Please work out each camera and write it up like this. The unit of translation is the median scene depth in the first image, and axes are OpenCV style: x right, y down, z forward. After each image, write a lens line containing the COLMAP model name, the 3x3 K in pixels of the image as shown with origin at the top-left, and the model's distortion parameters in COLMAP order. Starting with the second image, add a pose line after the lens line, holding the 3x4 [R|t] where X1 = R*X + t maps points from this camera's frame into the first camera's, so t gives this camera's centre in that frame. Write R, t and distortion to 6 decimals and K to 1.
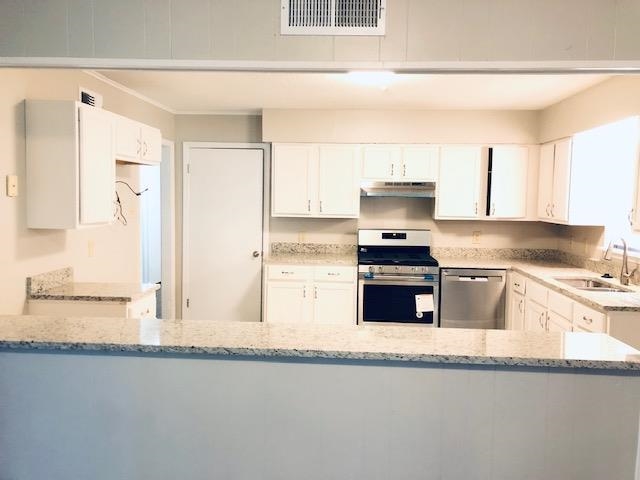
lens RADIAL K [[535.0, 0, 320.0], [0, 535.0, 240.0], [0, 0, 1]] dist [0.082488, -0.085444]
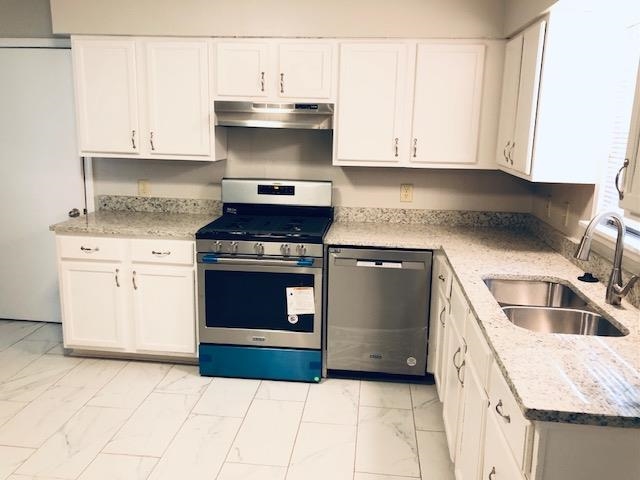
lens RADIAL K [[535.0, 0, 320.0], [0, 535.0, 240.0], [0, 0, 1]] dist [0.082488, -0.085444]
pose [[0.998451, 0.017003, -0.052973, 0.236469], [-0.009901, 0.991259, 0.131557, -0.034250], [0.054747, -0.130829, 0.989892, 0.369517]]
